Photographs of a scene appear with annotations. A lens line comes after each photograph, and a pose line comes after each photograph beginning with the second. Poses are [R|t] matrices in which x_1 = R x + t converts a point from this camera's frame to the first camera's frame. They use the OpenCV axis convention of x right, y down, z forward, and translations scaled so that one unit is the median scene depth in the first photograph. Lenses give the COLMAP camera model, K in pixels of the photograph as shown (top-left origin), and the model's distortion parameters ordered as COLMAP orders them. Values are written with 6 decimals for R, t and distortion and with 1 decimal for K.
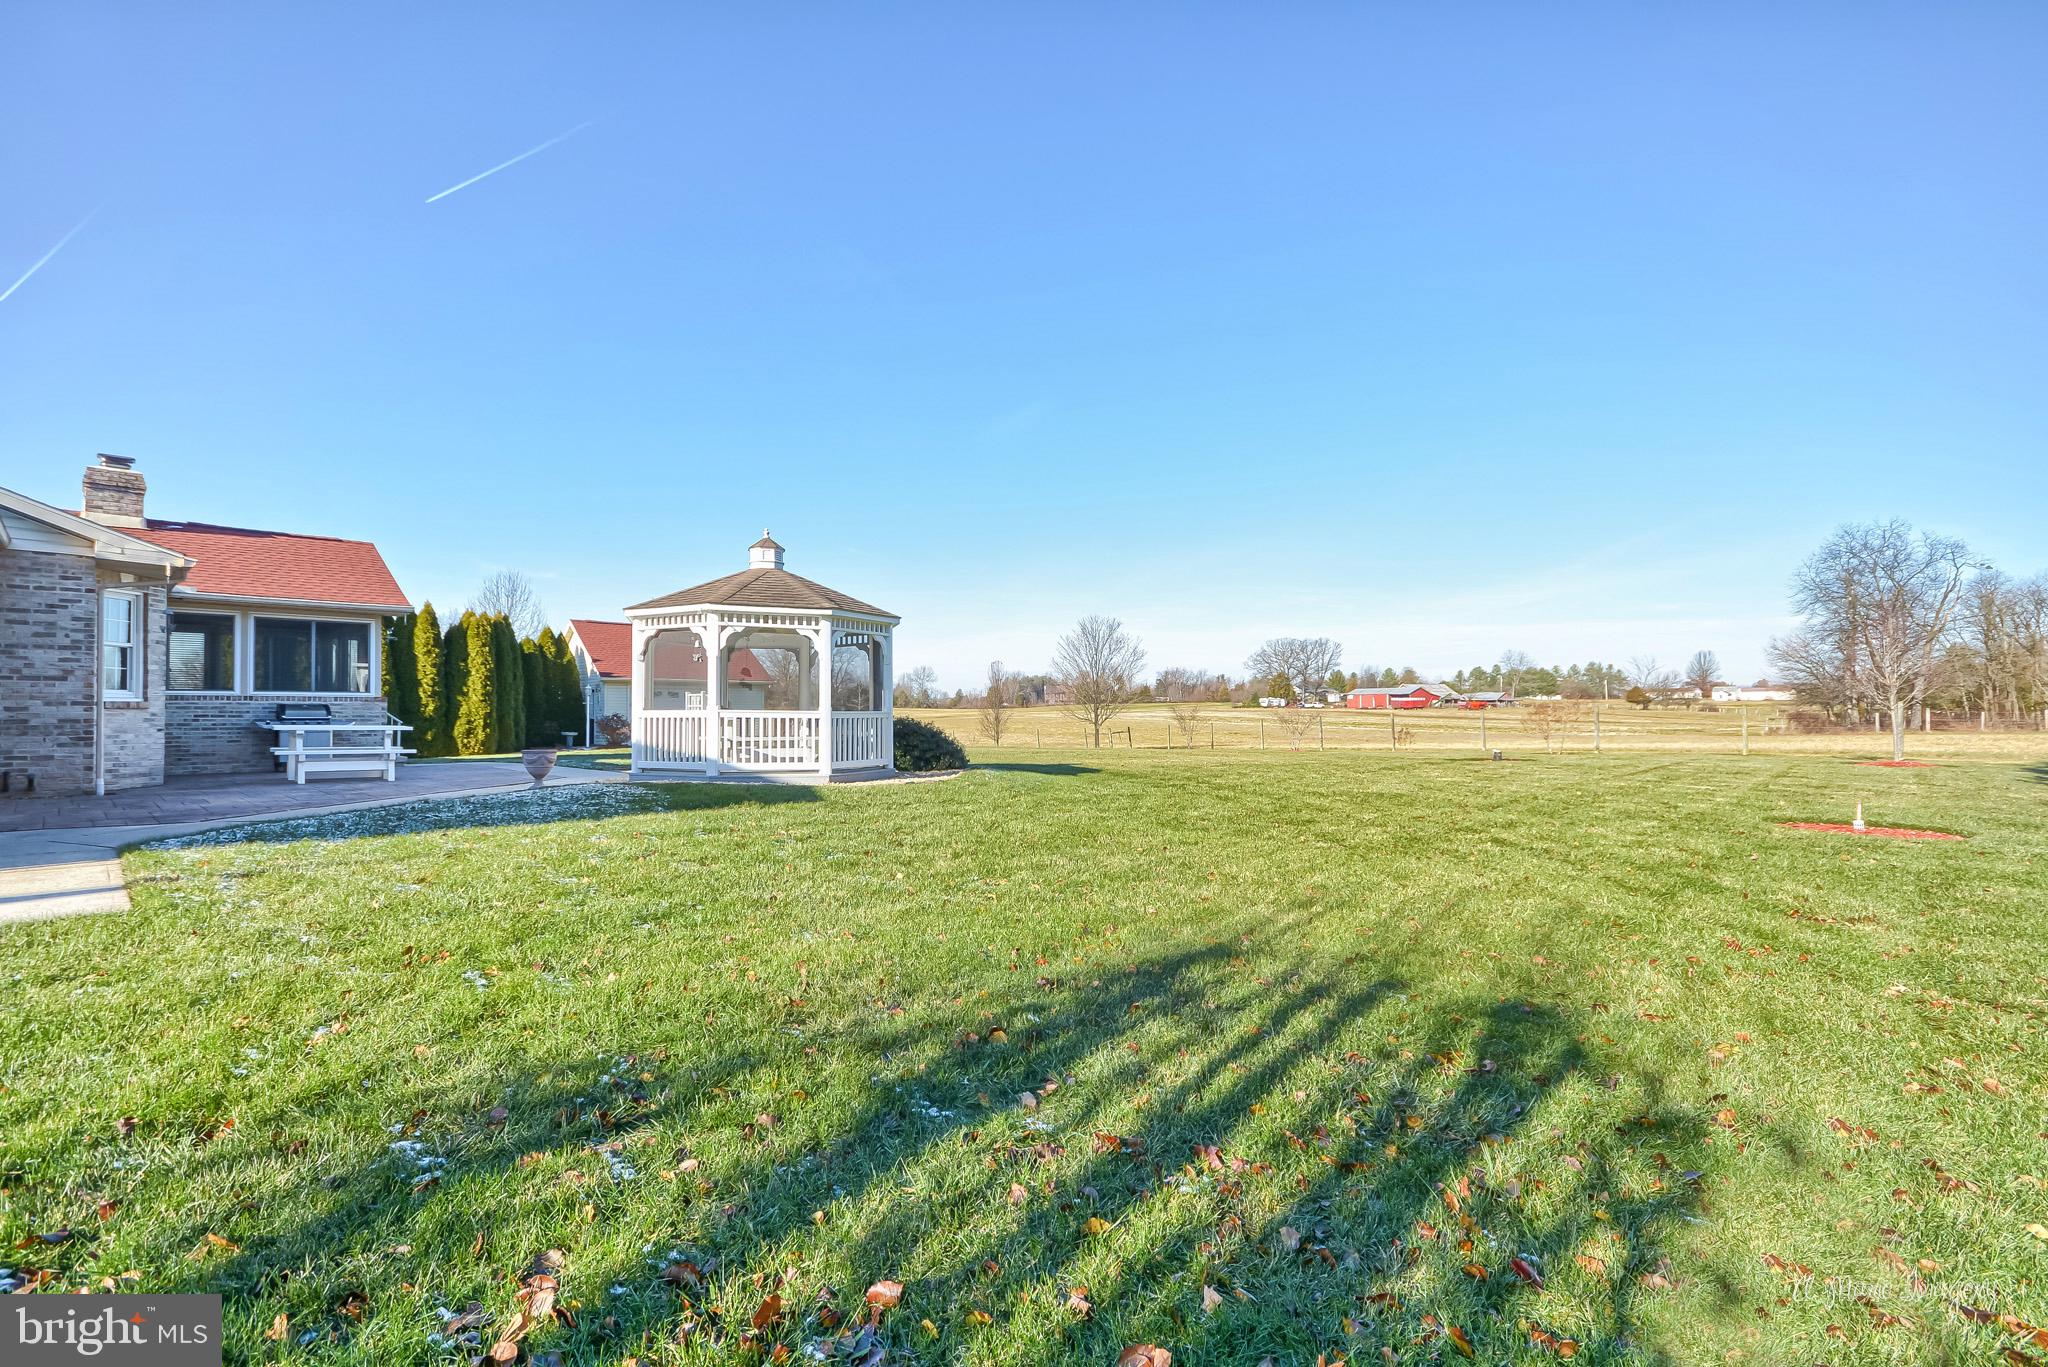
lens RADIAL K [[910.9, 0, 1026.5], [0, 910.9, 680.5], [0, 0, 1]] dist [0.004083, 0.000271]
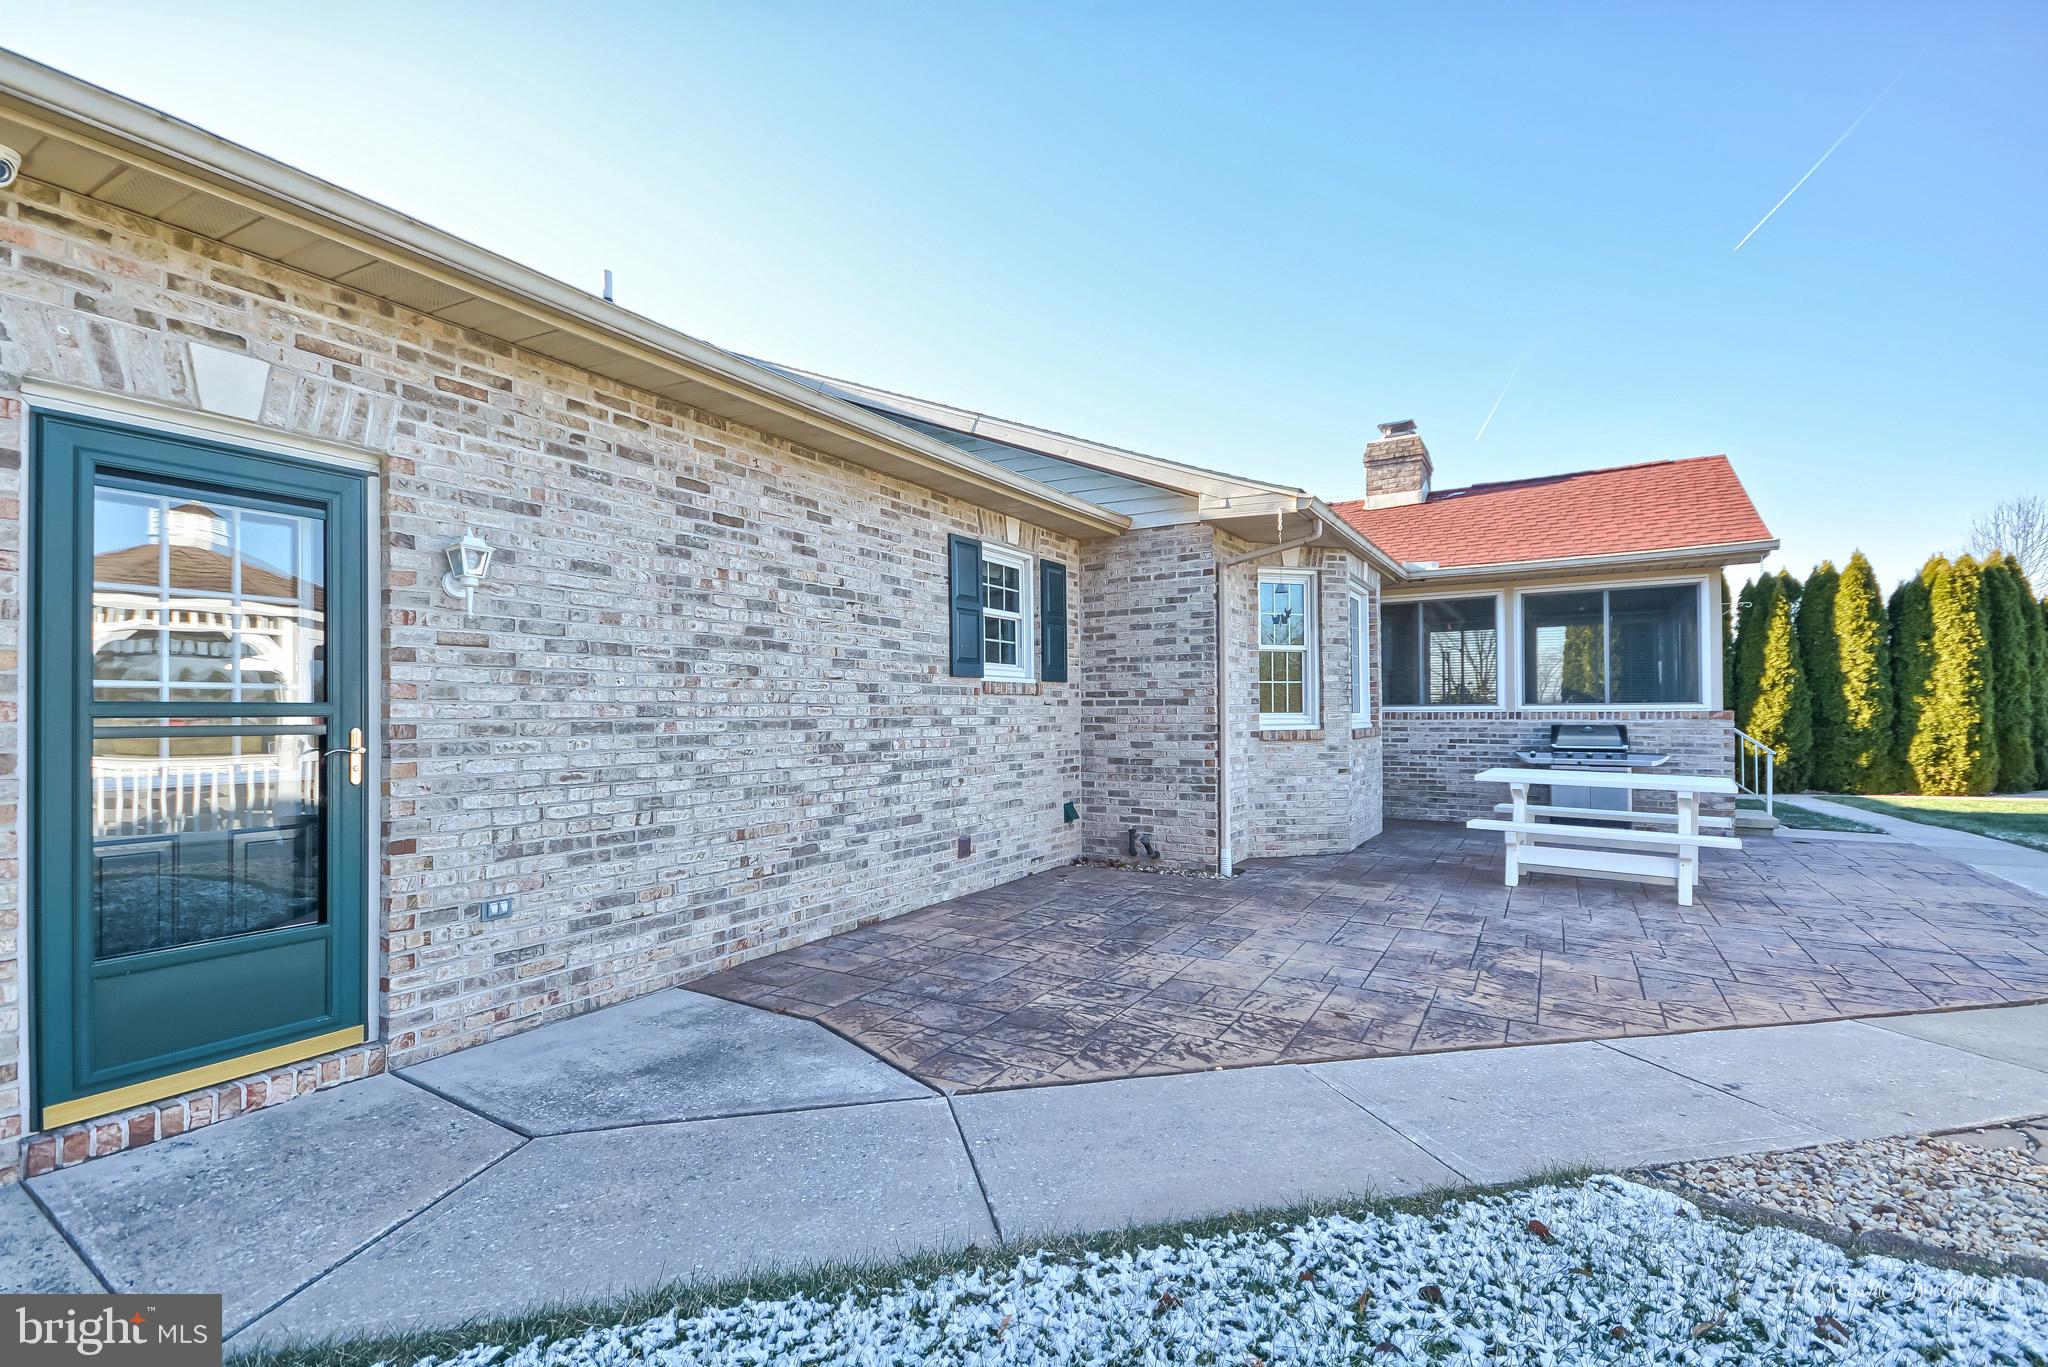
lens RADIAL K [[910.5, 0, 985.6], [0, 910.5, 717.2], [0, 0, 1]] dist [0.009979, -0.010465]
pose [[0.199545, 0.003290, -0.979883, -0.282943], [0.040743, 0.999102, 0.011651, -0.003282], [0.979041, -0.042249, 0.199231, 0.506029]]
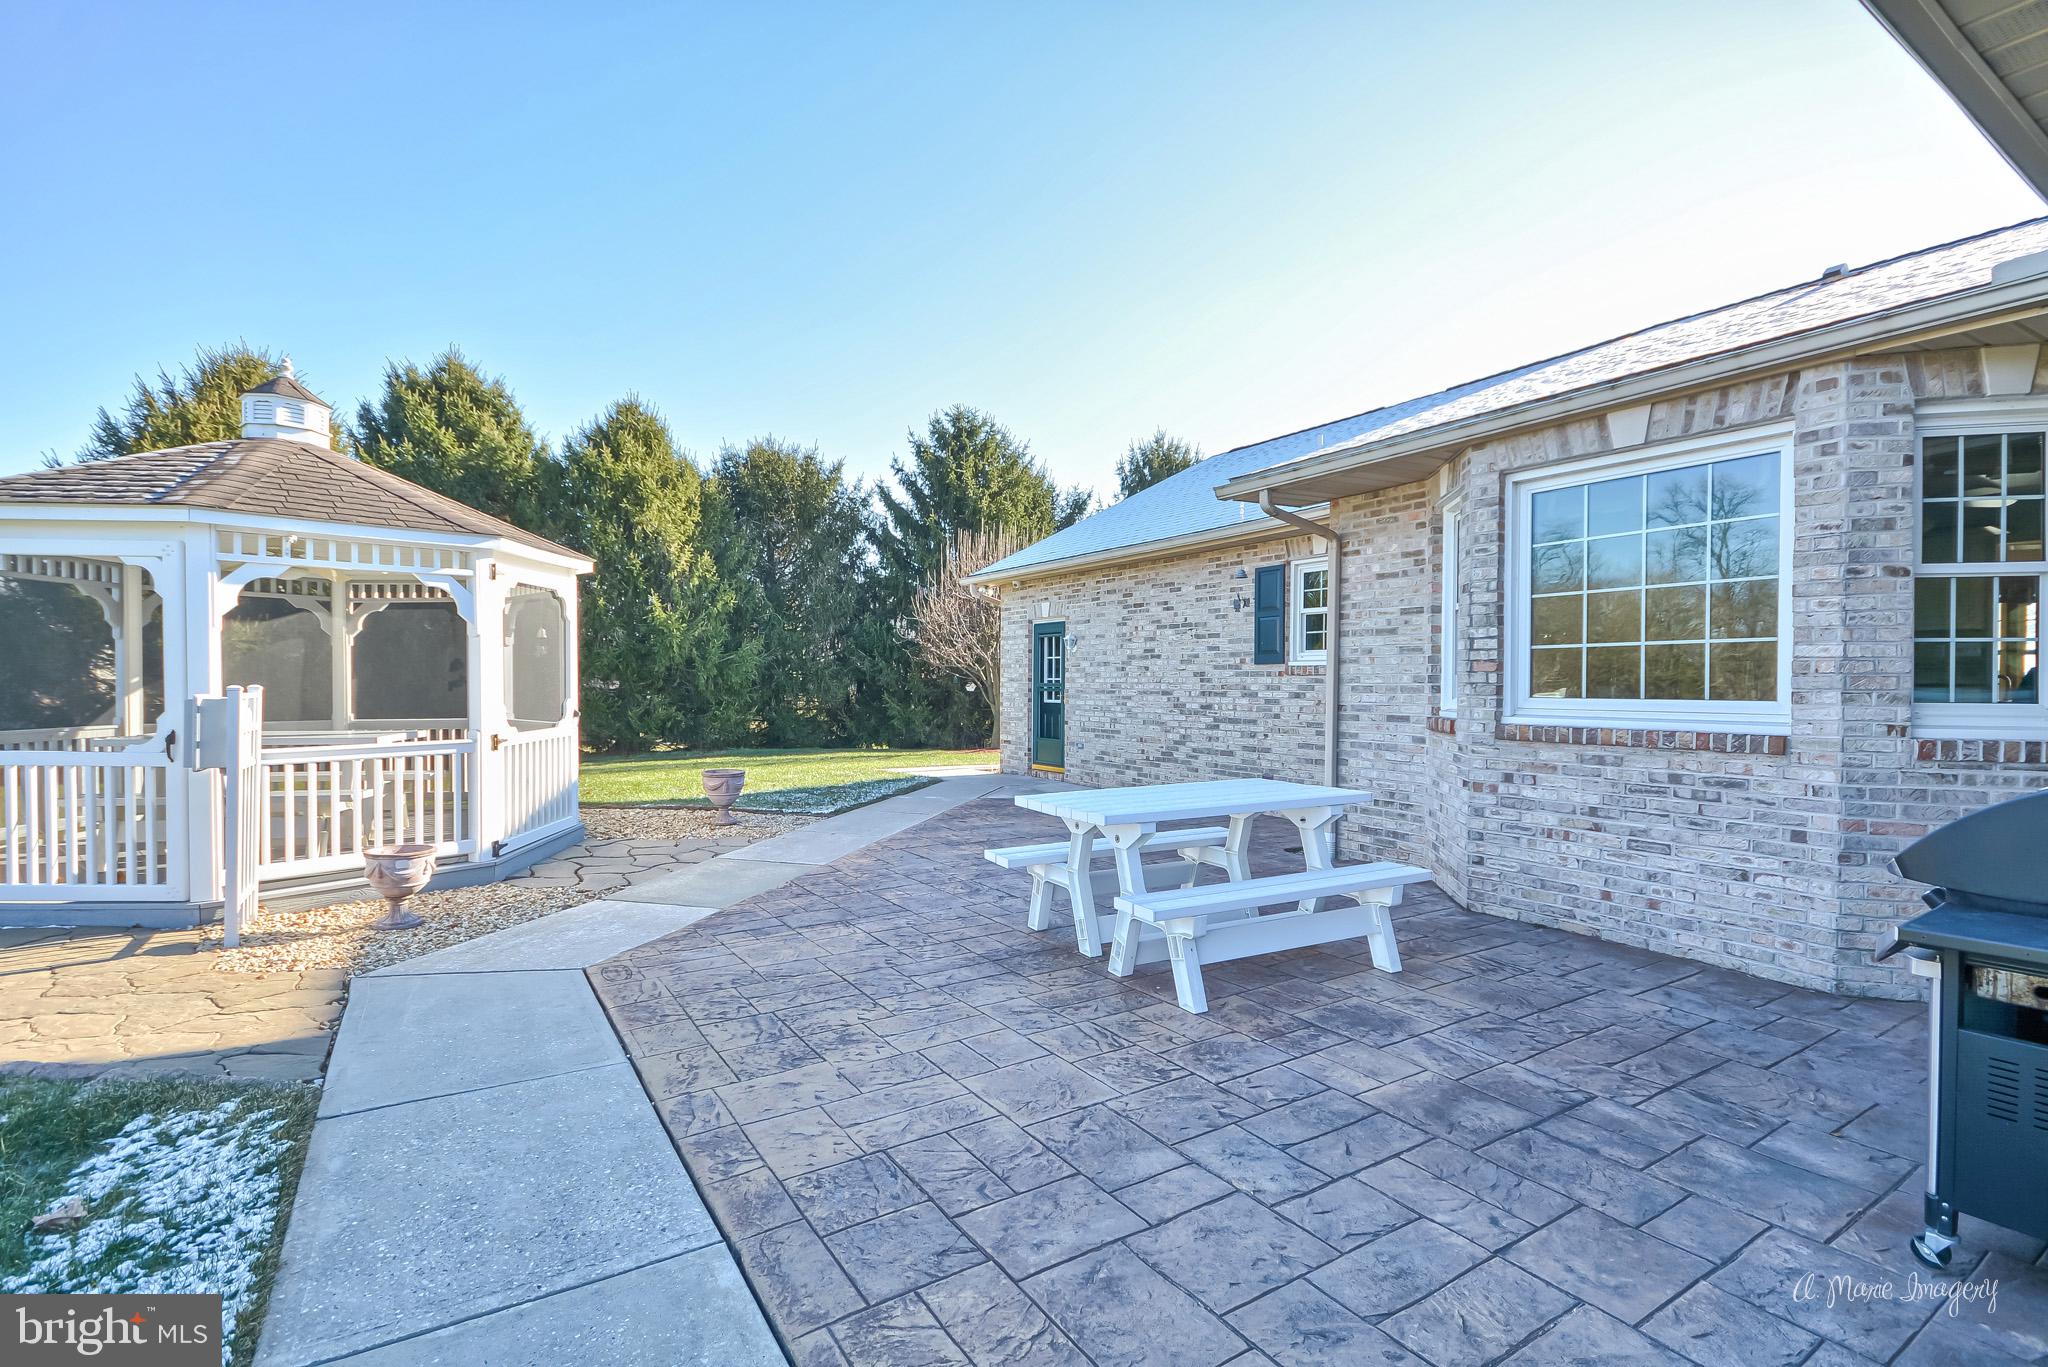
lens RADIAL K [[926.4, 0, 1021.9], [0, 926.4, 701.7], [0, 0, 1]] dist [0.011624, -0.012020]
pose [[-0.971825, -0.012862, 0.235353, -0.702489], [-0.017333, 0.999706, -0.016939, 0.022239], [-0.235066, -0.020541, -0.971762, 1.251689]]
